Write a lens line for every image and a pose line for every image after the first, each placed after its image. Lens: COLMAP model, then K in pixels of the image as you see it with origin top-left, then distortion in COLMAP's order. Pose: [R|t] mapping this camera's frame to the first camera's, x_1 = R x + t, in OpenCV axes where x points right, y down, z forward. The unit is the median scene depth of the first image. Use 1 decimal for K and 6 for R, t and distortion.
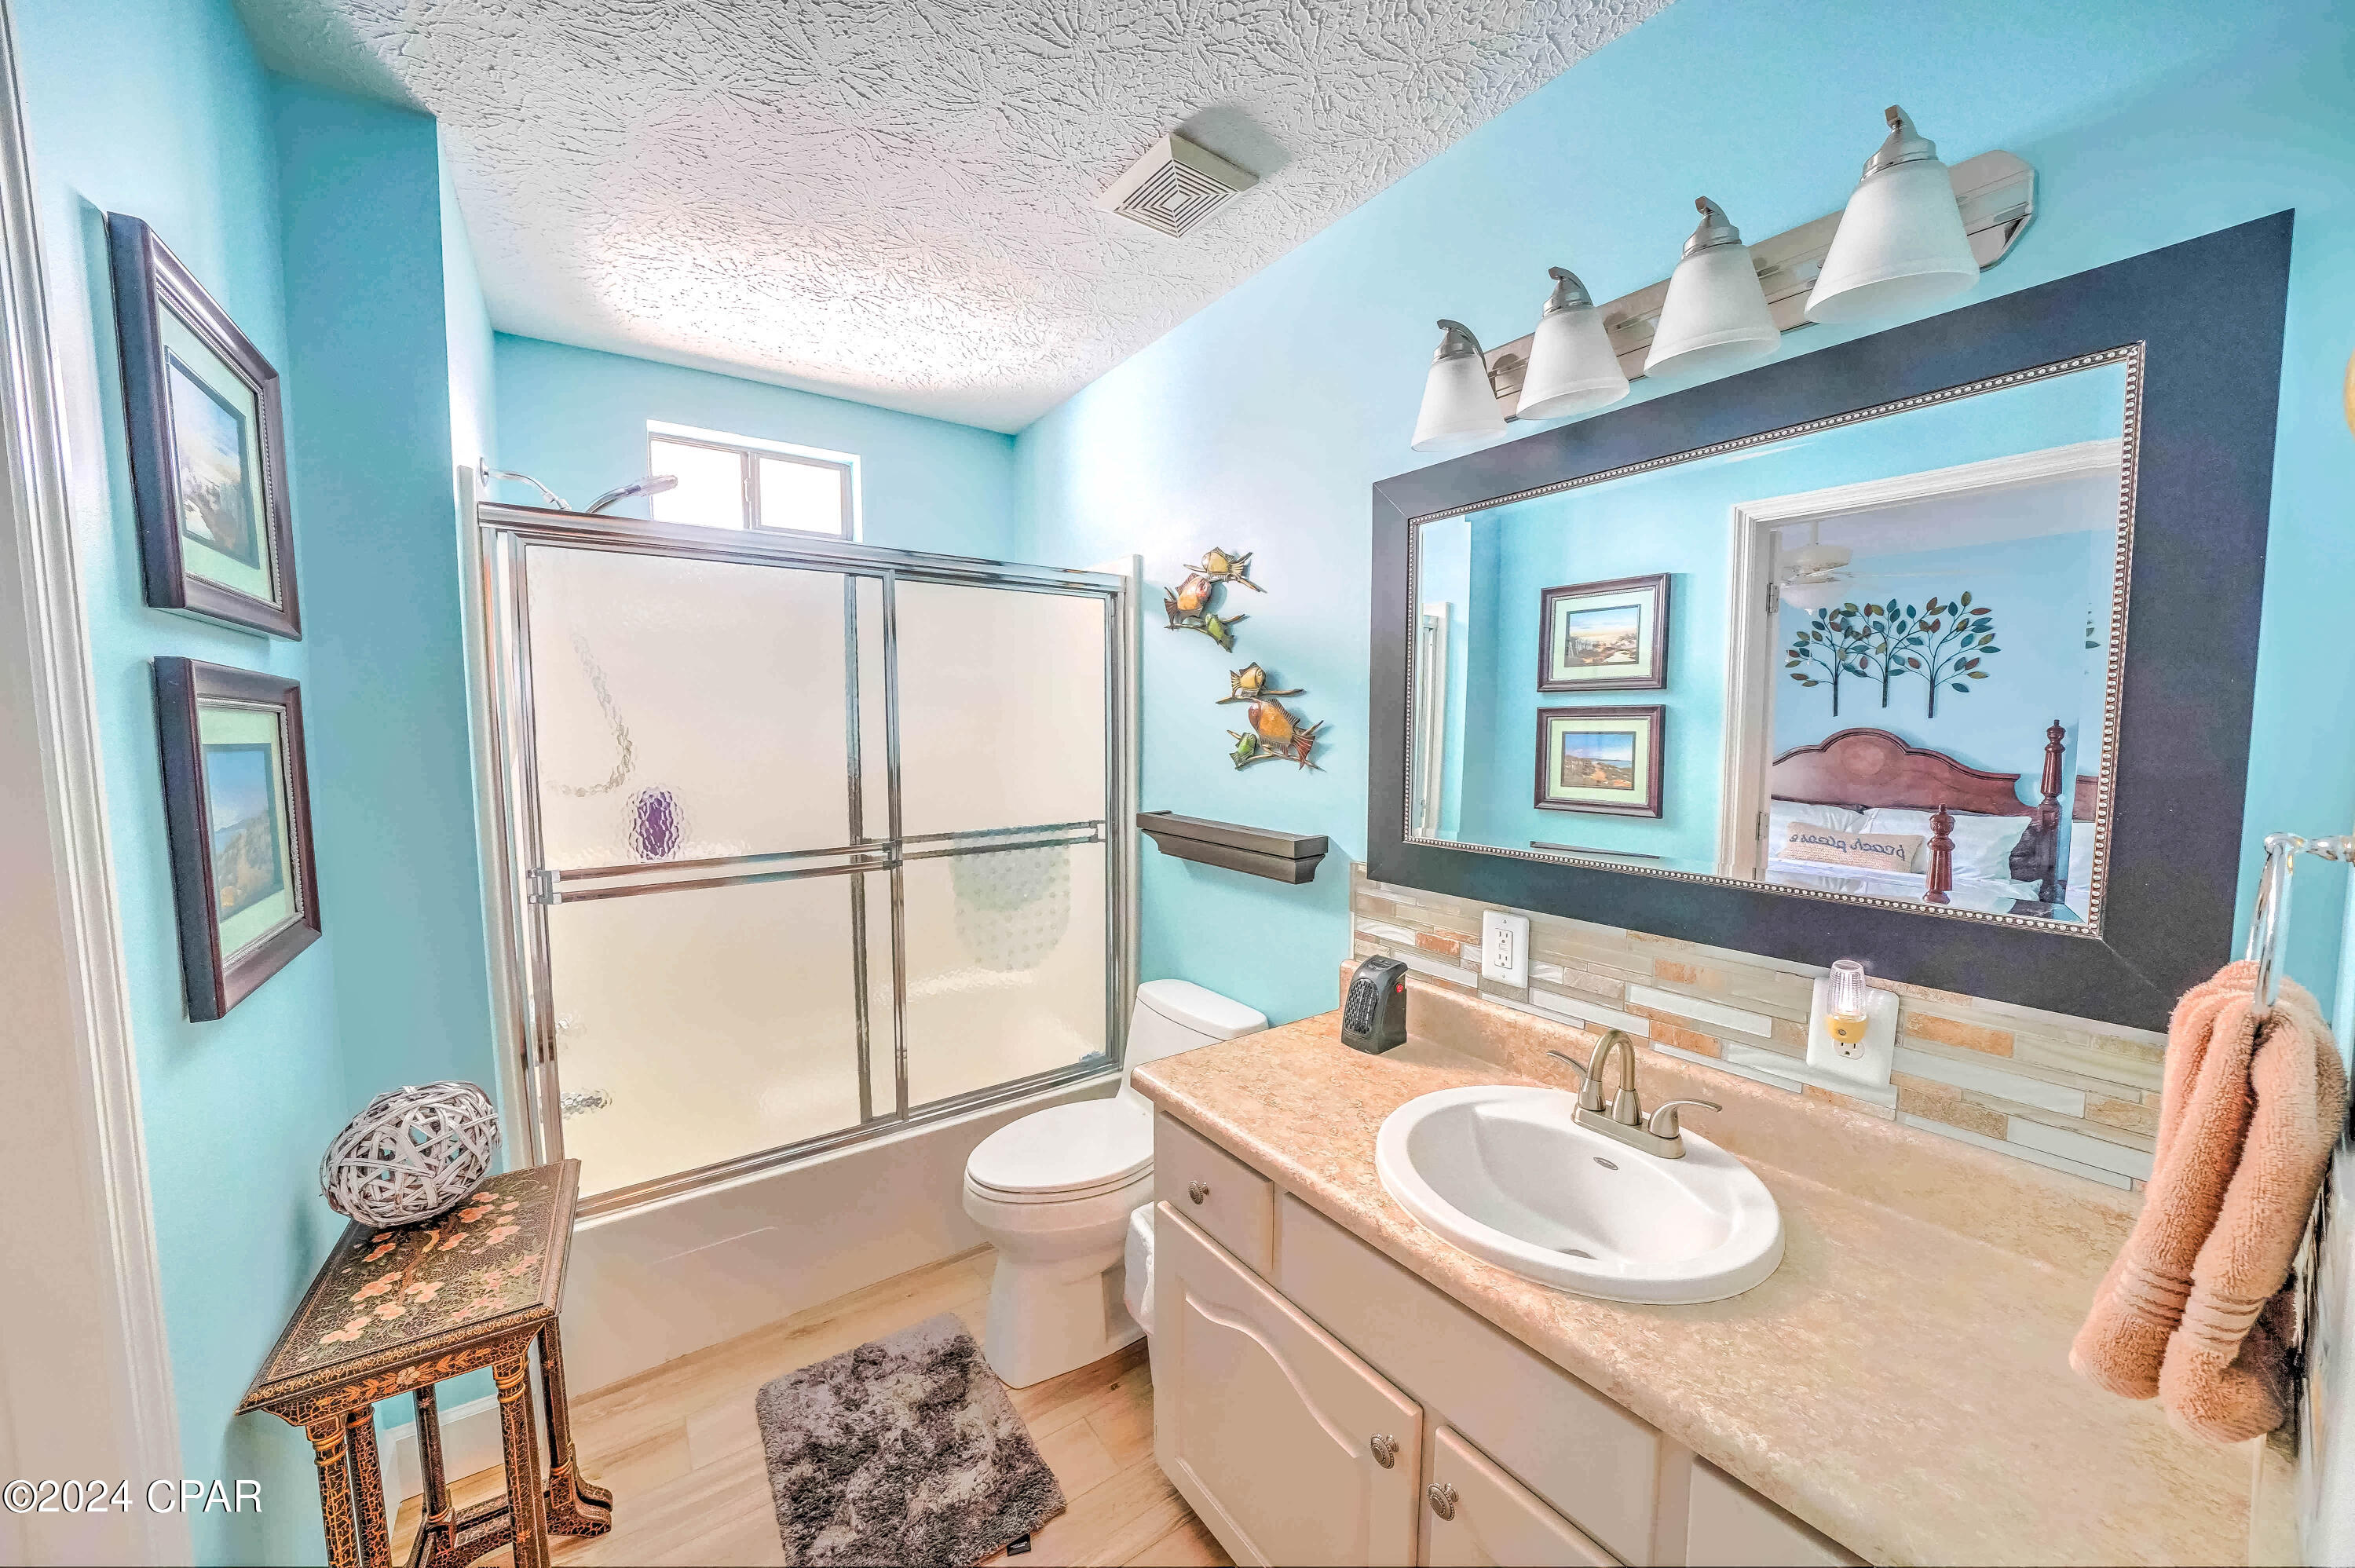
lens RADIAL K [[819.3, 0, 1166.3], [0, 819.3, 782.2], [0, 0, 1]] dist [-0.027347, 0.002446]
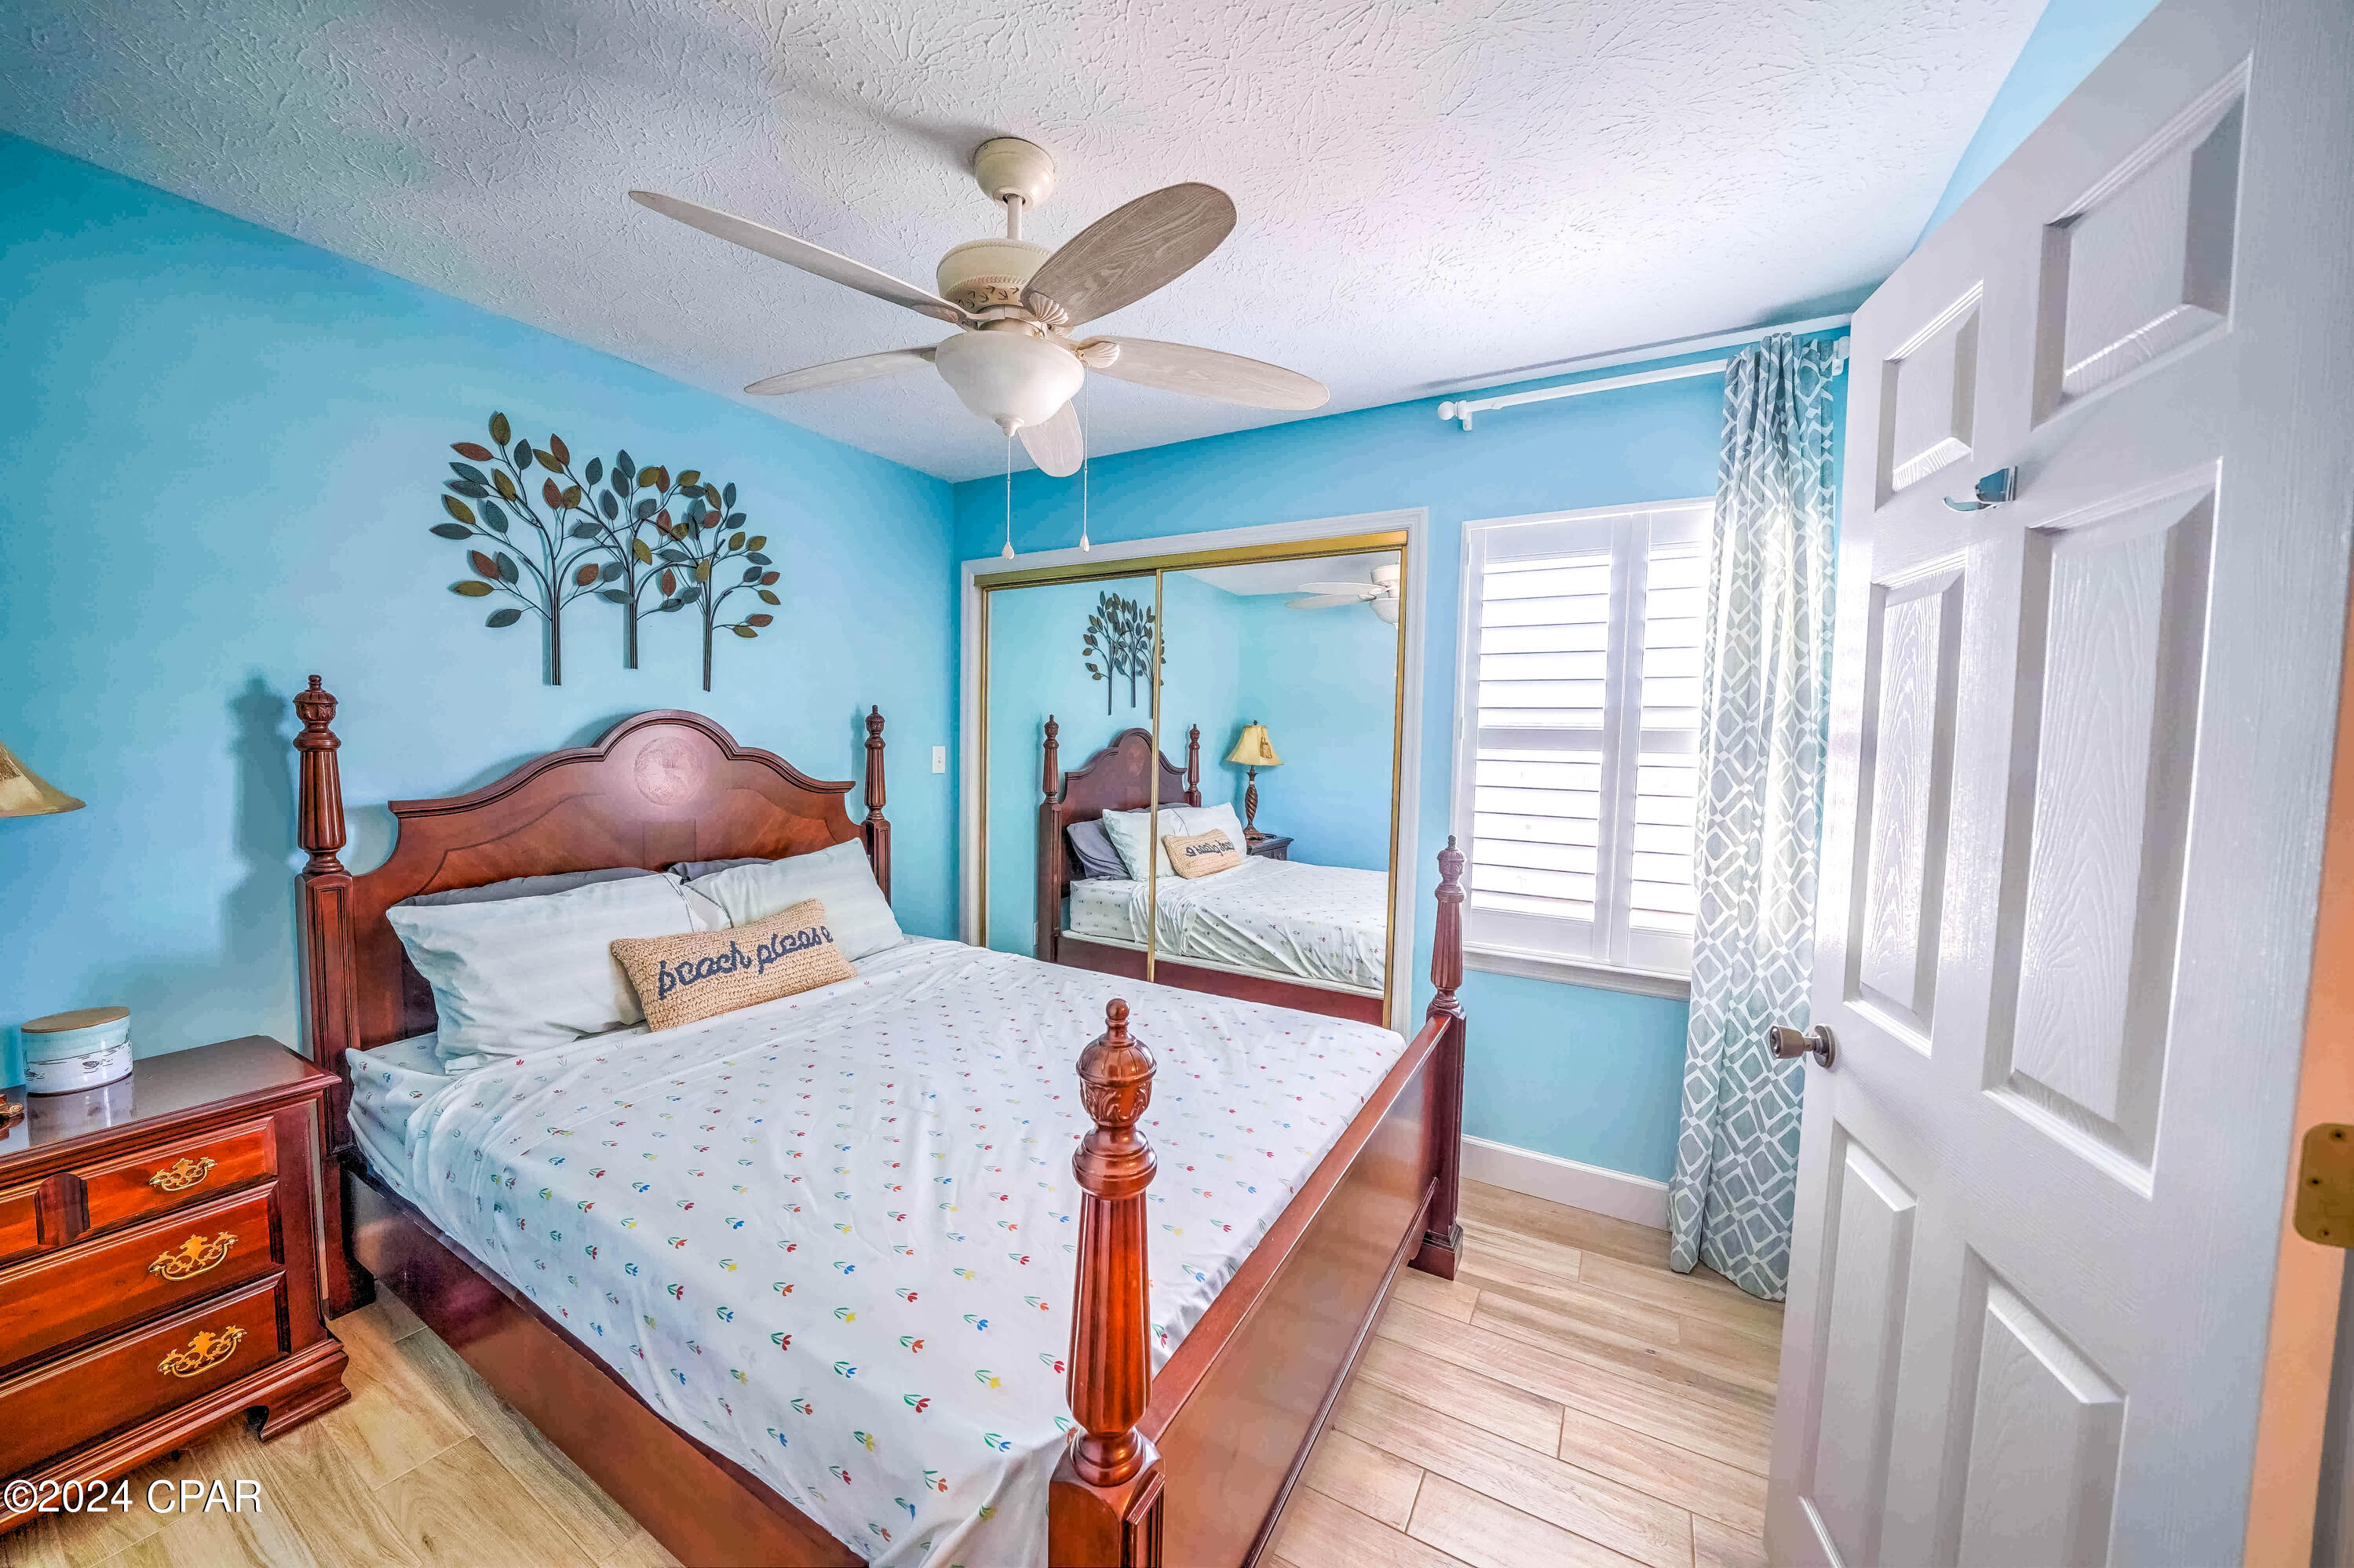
lens RADIAL K [[818.9, 0, 1165.8], [0, 818.9, 782.2], [0, 0, 1]] dist [-0.027347, 0.002446]
pose [[-0.422621, -0.059688, 0.904339, -0.034394], [0.045964, 0.995133, 0.087160, -0.090457], [-0.905140, 0.078403, -0.417820, 1.422270]]
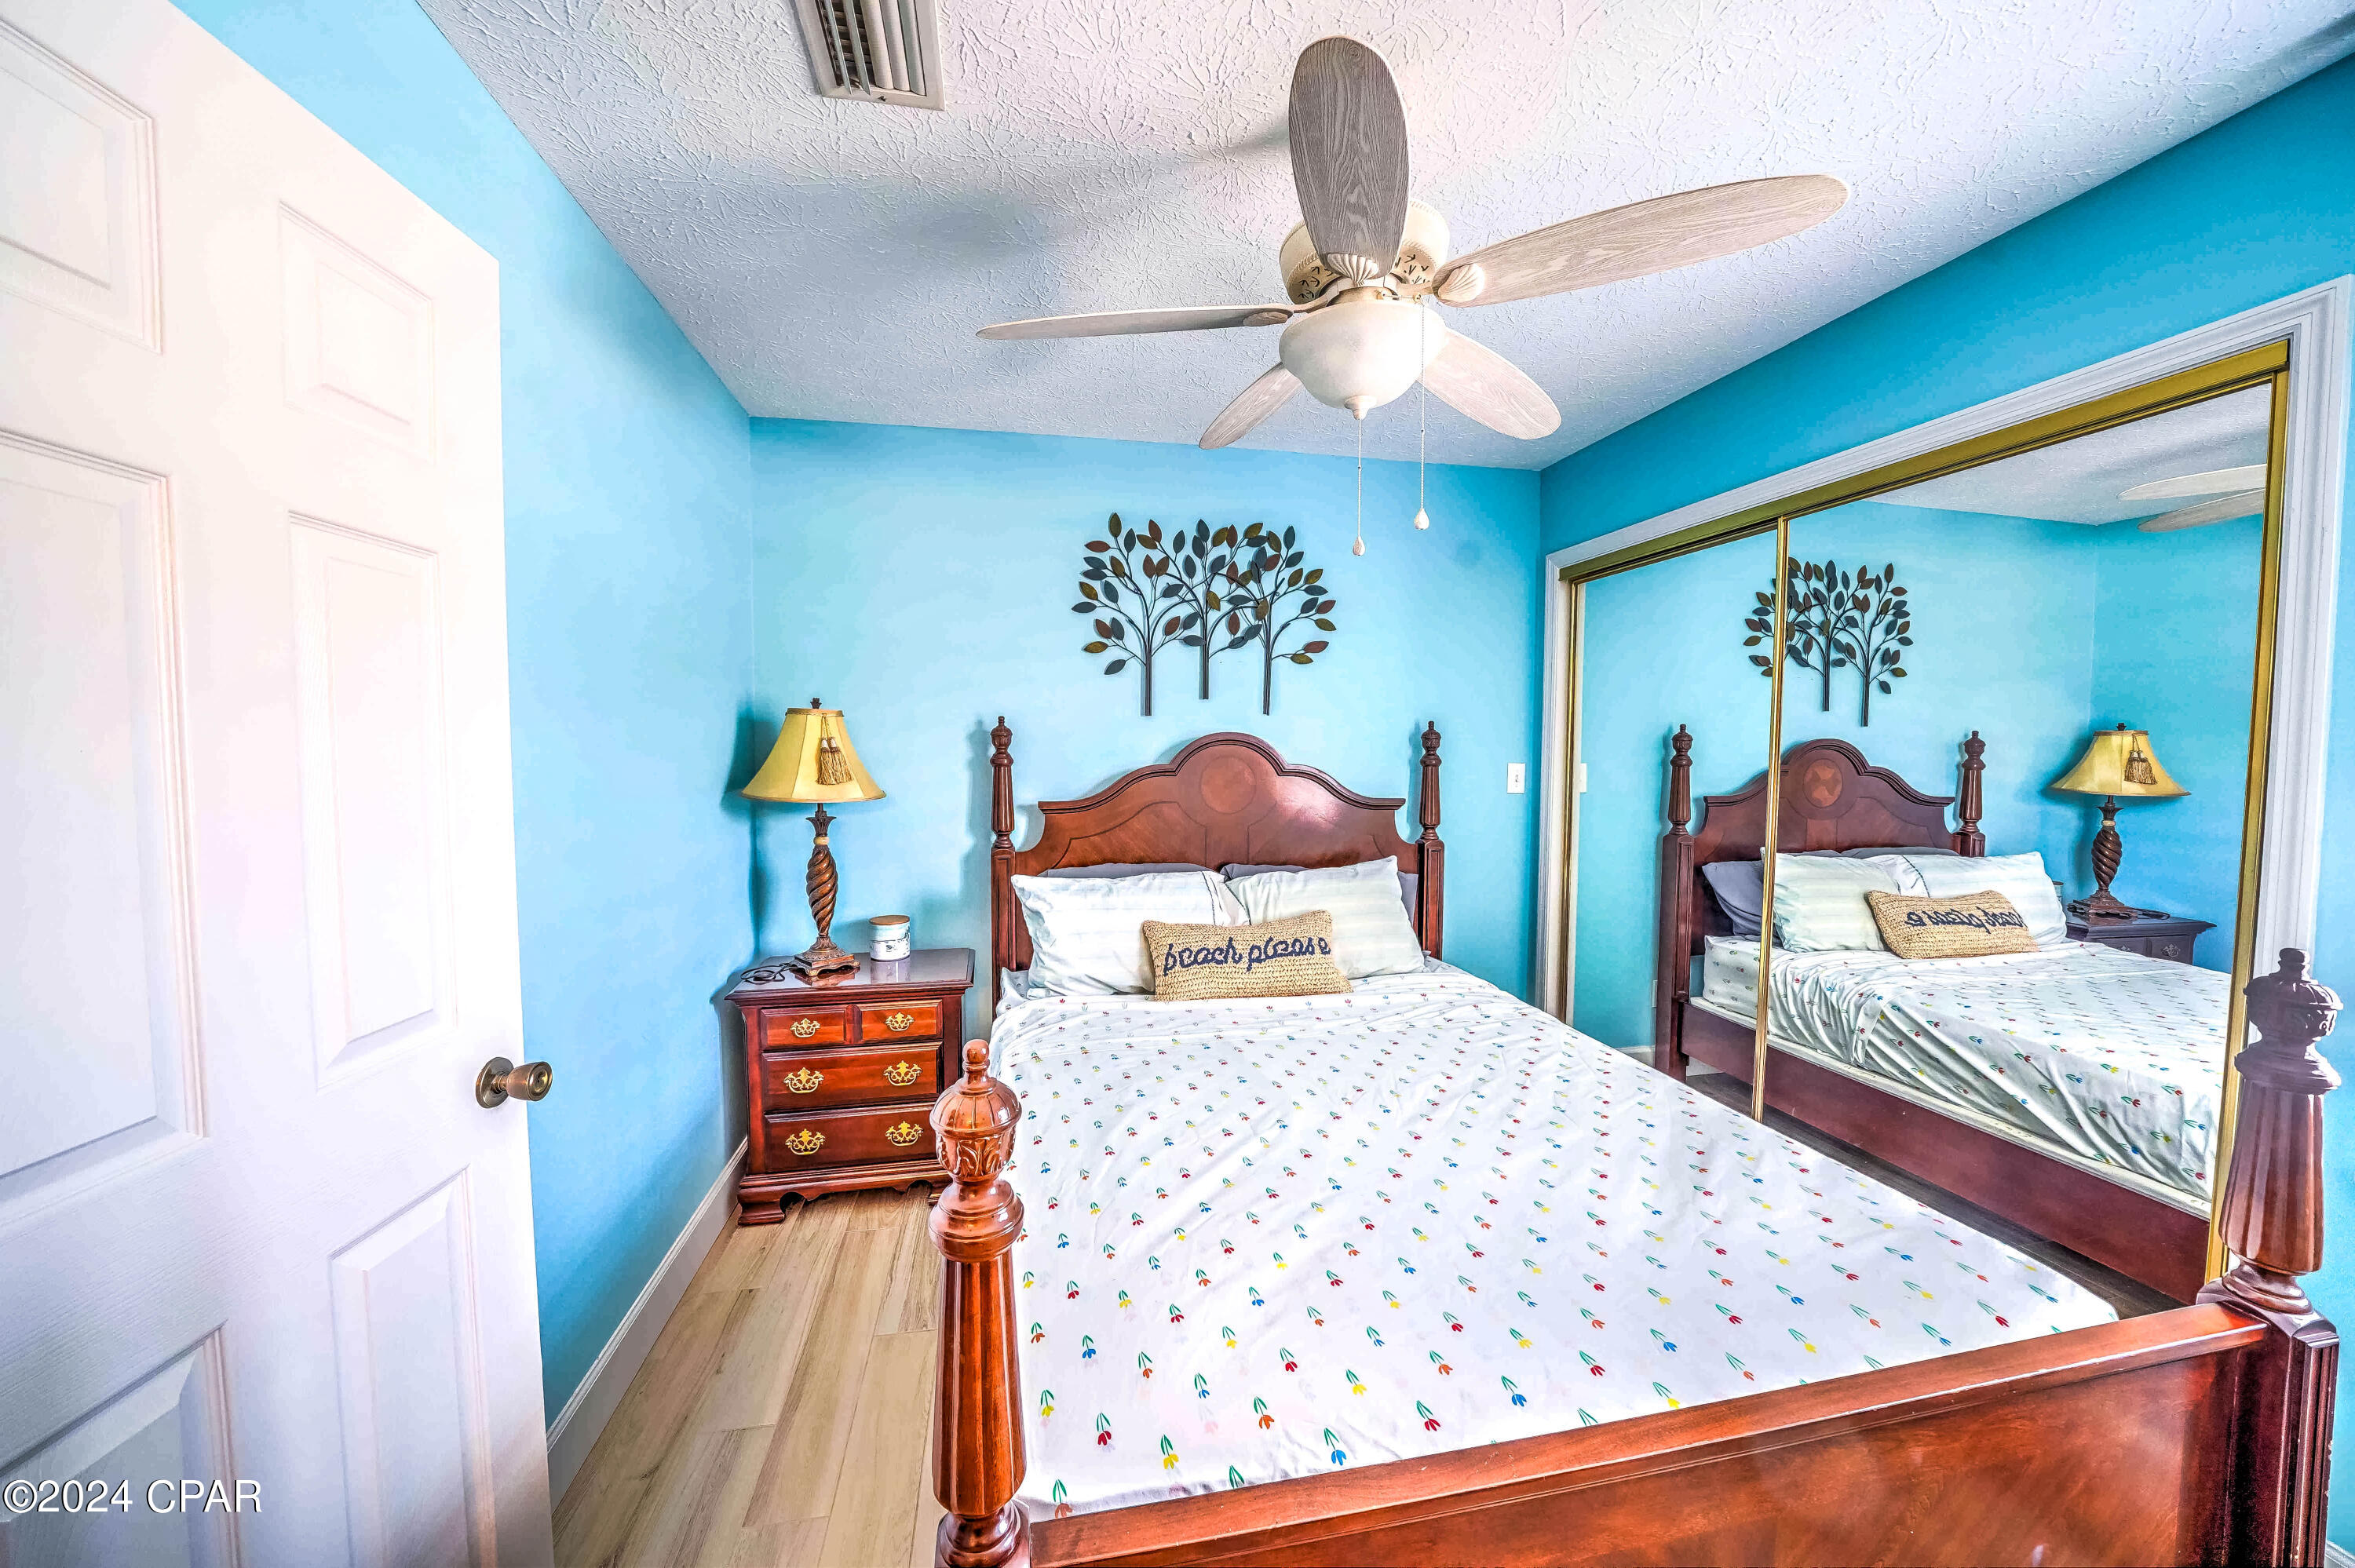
lens RADIAL K [[819.2, 0, 1166.3], [0, 819.2, 782.2], [0, 0, 1]] dist [-0.027347, 0.002446]
pose [[0.416185, -0.039086, 0.908440, -0.002737], [0.063823, 0.997867, 0.013694, -0.079155], [-0.907038, 0.052280, 0.417791, 1.265856]]
